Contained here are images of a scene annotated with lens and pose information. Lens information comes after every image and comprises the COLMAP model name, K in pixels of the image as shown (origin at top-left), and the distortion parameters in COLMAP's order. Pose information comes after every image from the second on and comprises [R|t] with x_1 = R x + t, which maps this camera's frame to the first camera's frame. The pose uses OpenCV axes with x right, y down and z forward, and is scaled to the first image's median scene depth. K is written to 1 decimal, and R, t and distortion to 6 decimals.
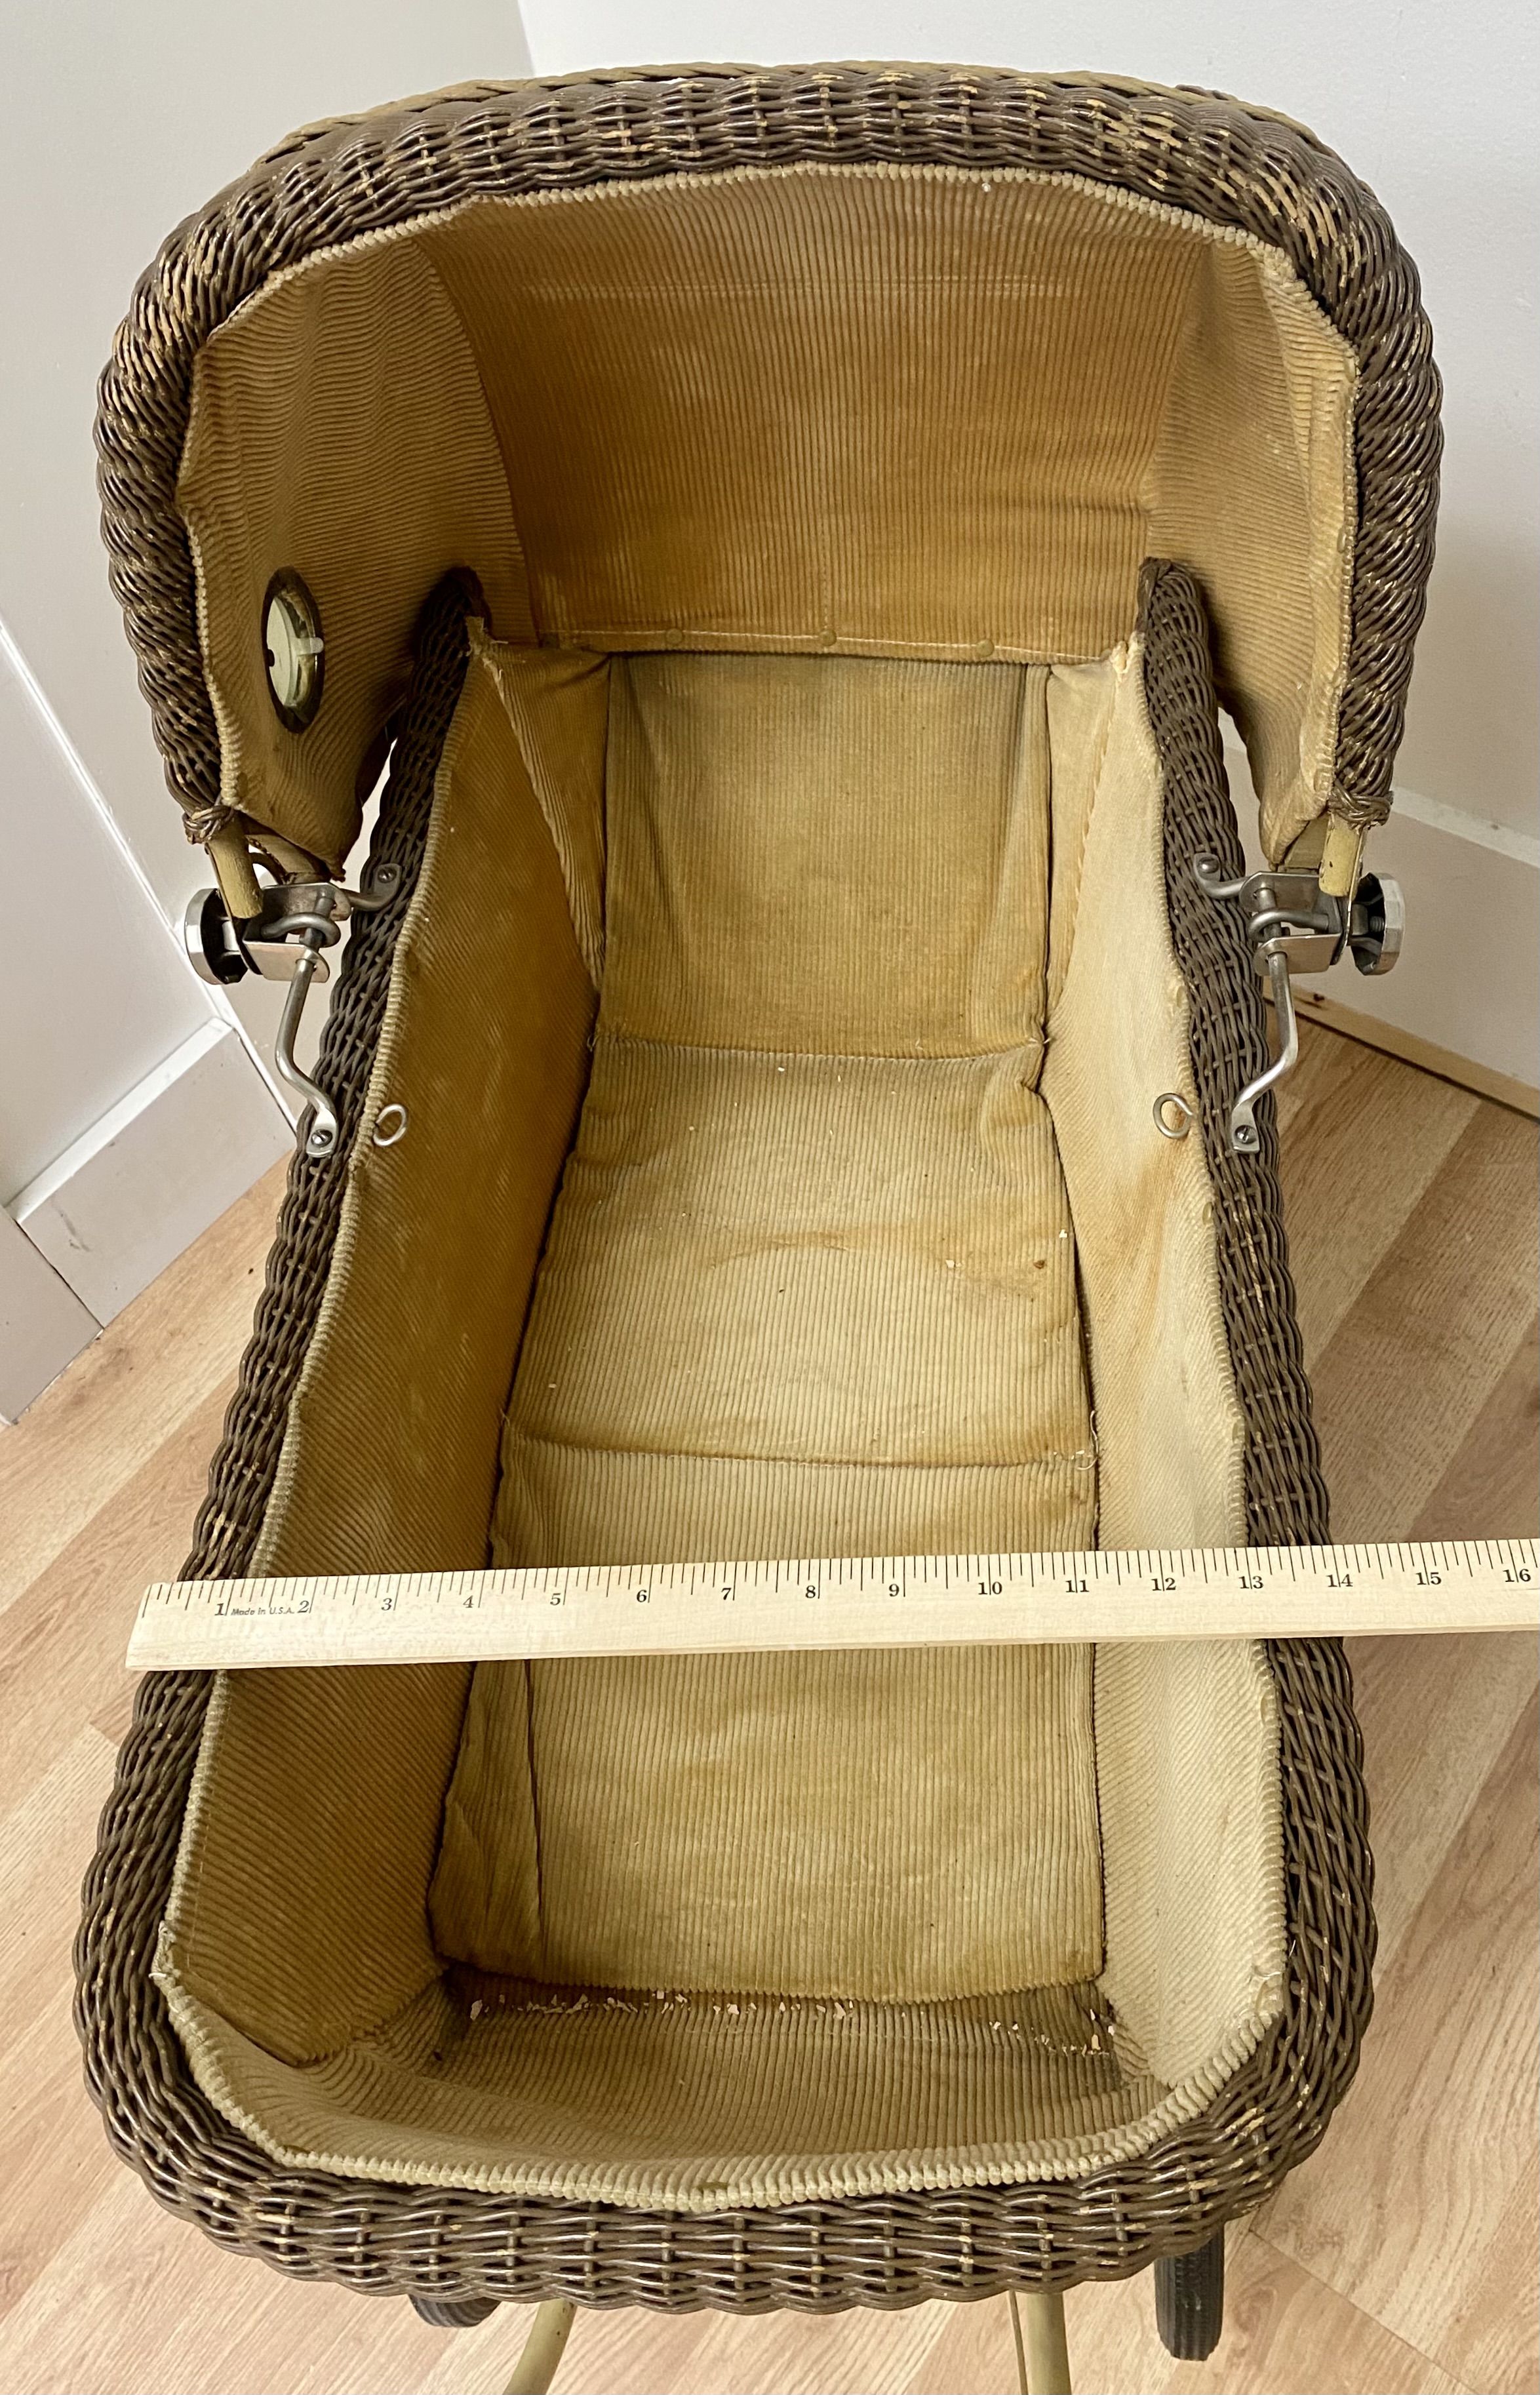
lens RADIAL K [[1873.9, 0, 827.1], [0, 1873.9, 1198.2], [0, 0, 1]] dist [0.107183, -0.193862]
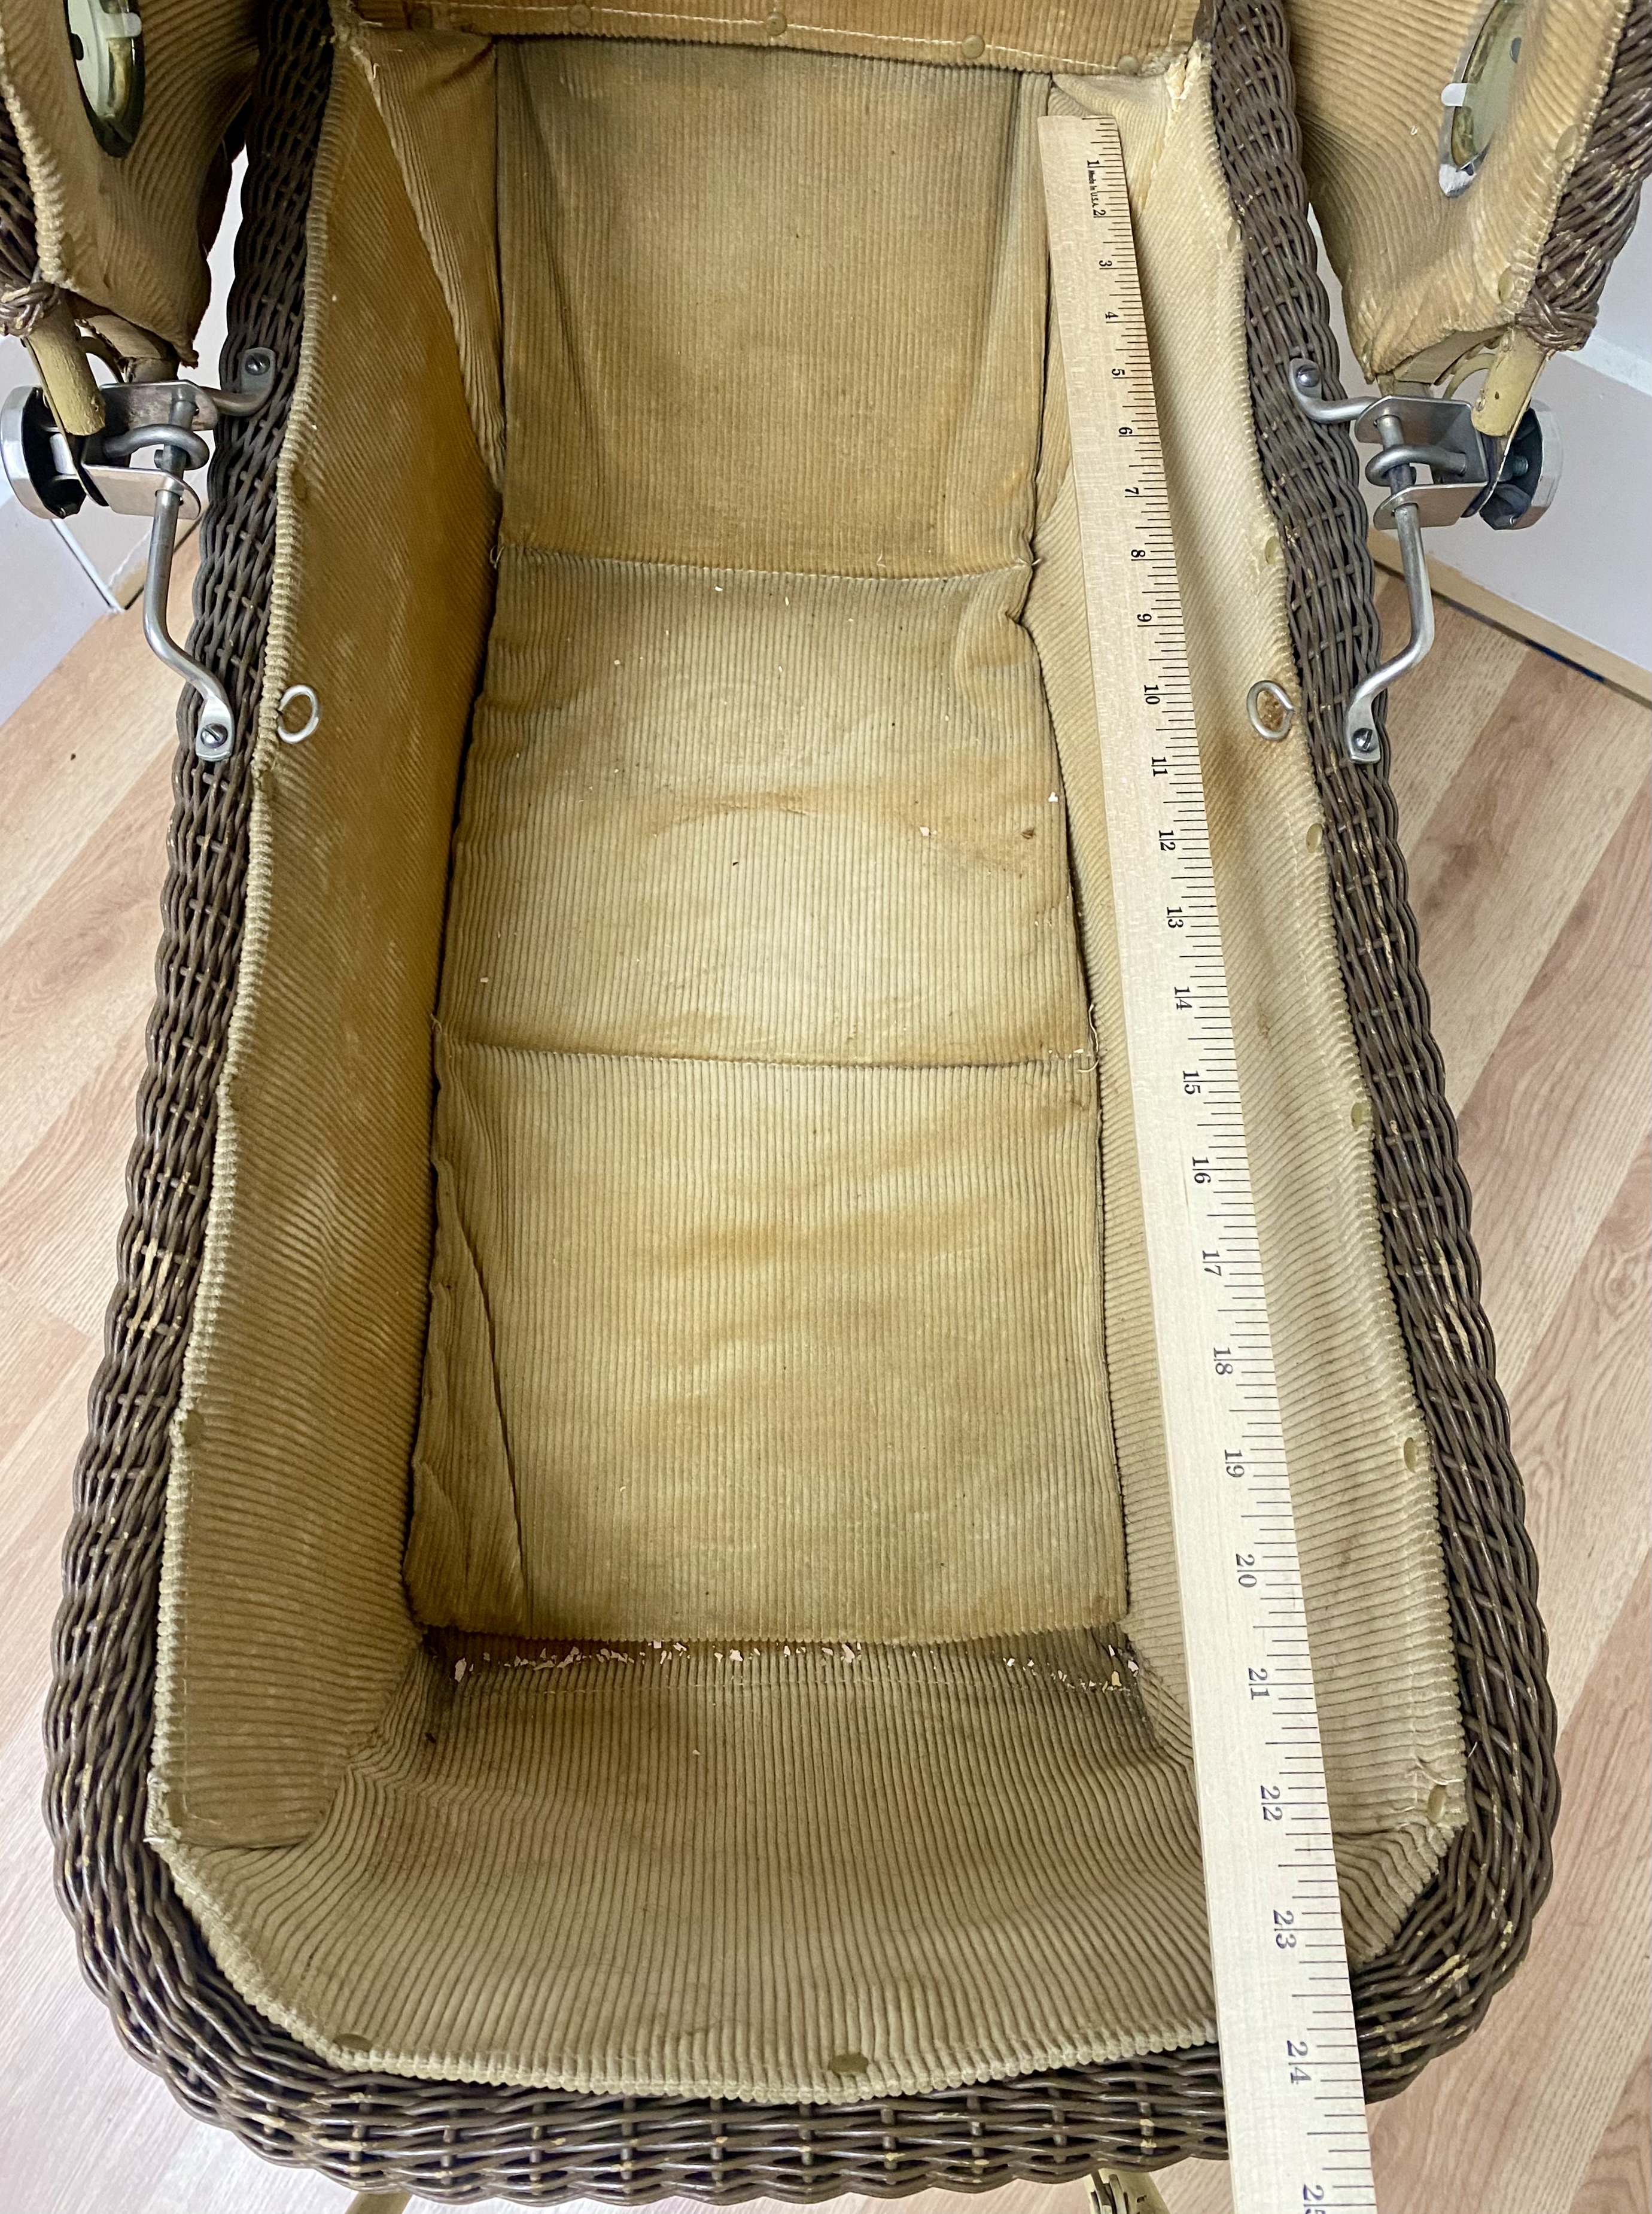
lens RADIAL K [[1792.8, 0, 826.0], [0, 1792.8, 1107.0], [0, 0, 1]] dist [0.105732, -0.174004]
pose [[0.994469, -0.024333, 0.102173, -0.091922], [-0.003360, 0.964925, 0.262503, -0.079943], [-0.104977, -0.261394, 0.959507, 0.197347]]
